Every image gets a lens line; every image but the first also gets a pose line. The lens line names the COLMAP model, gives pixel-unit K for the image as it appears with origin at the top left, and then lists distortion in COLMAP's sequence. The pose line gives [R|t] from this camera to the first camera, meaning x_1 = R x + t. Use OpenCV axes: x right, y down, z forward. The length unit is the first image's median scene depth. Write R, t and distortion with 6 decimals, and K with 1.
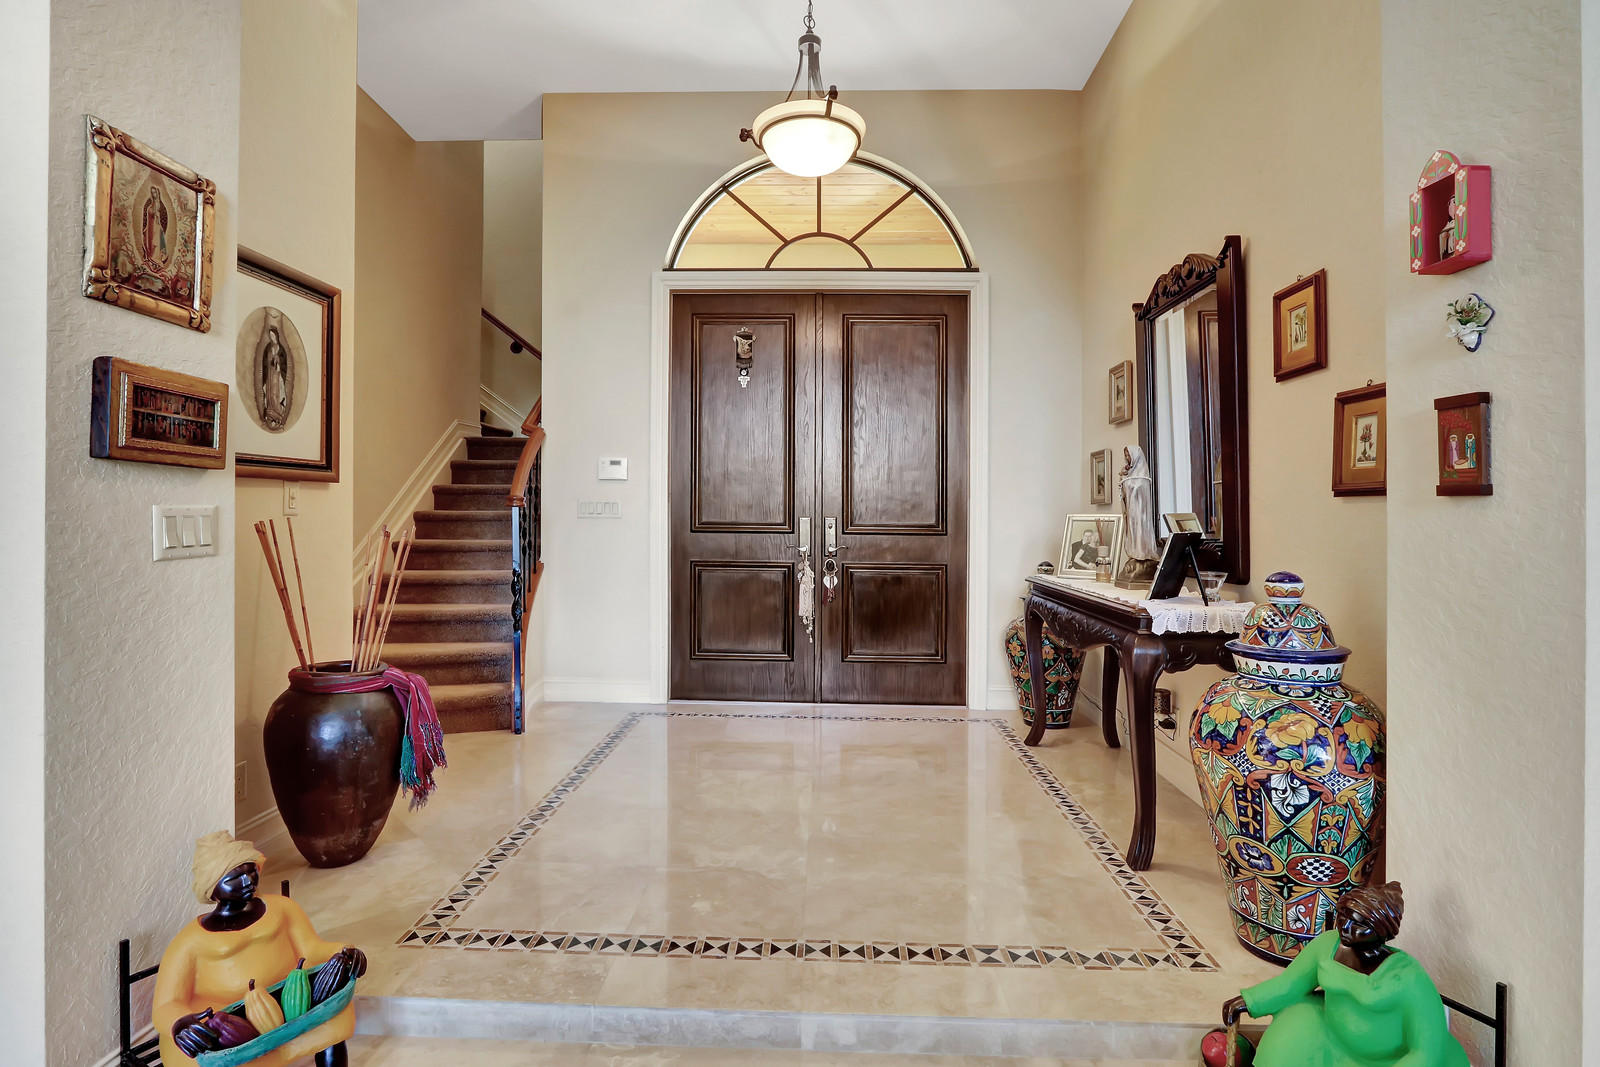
lens RADIAL K [[764.0, 0, 801.9], [0, 764.0, 508.6], [0, 0, 1]] dist [-0.001180, -0.000135]
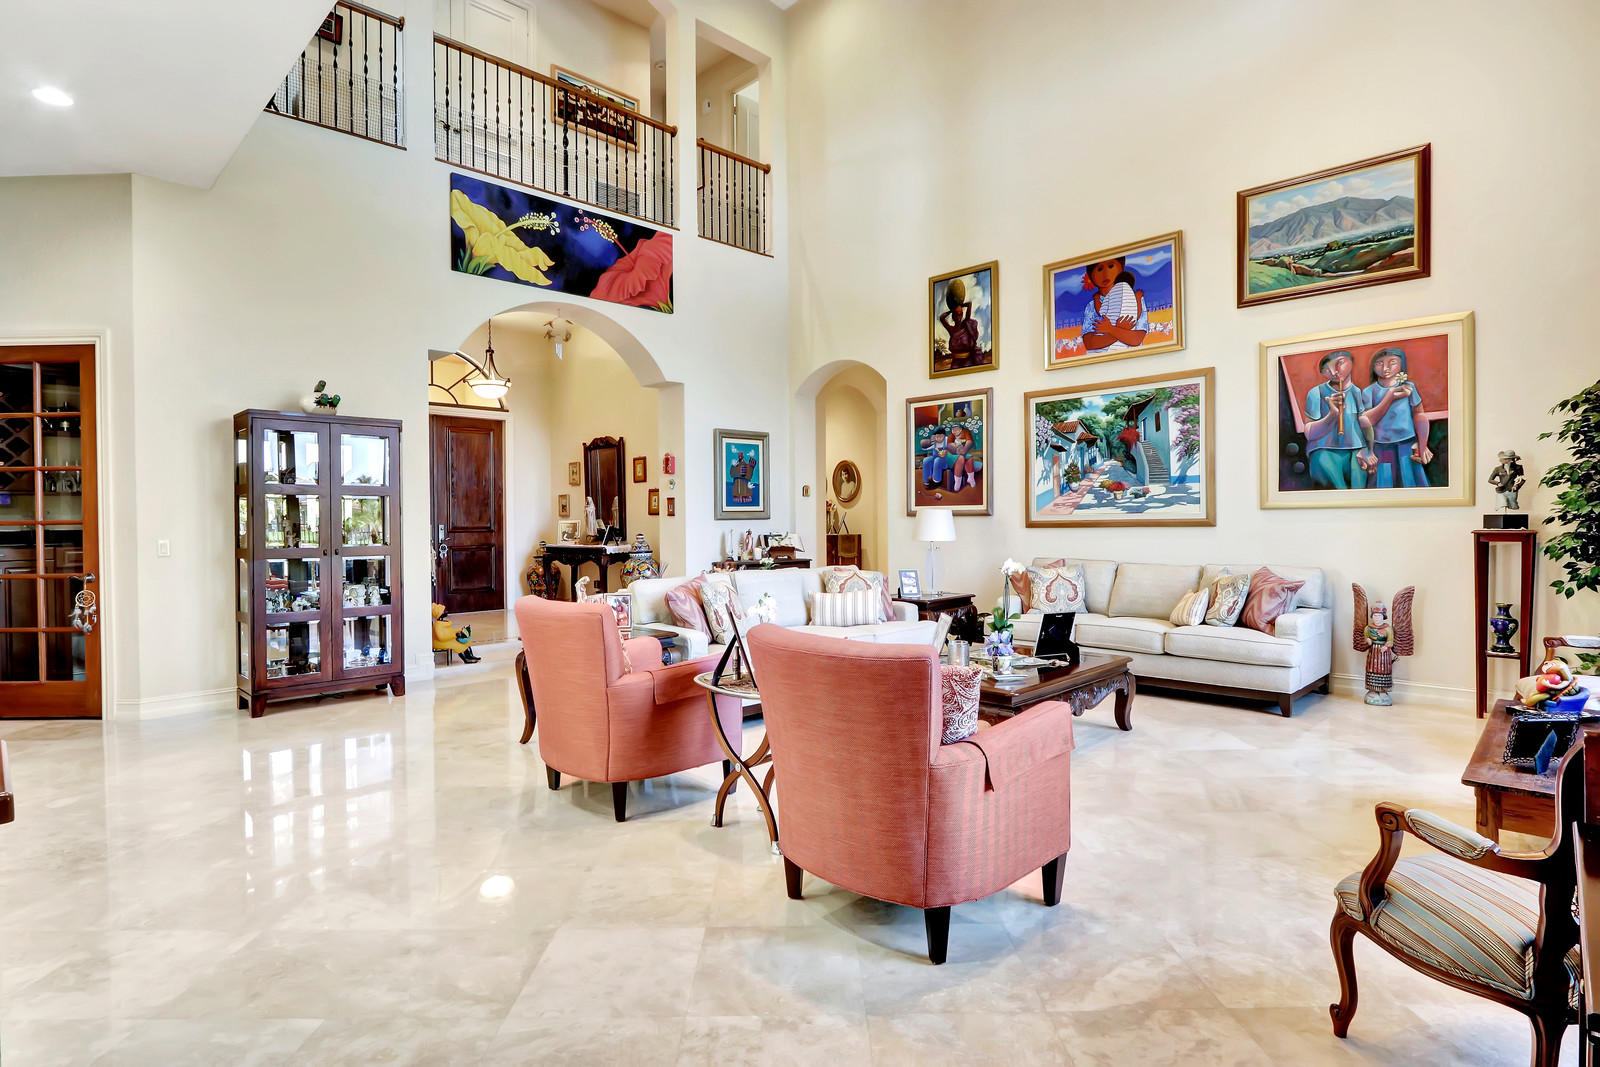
lens RADIAL K [[823.4, 0, 800.0], [0, 823.4, 533.5], [0, 0, 1]] dist [0.000290, 0.000020]
pose [[0.677947, -0.024156, 0.734714, -1.769306], [0.007500, 0.999635, 0.025945, -0.024200], [-0.735072, -0.012079, 0.677881, -2.291220]]
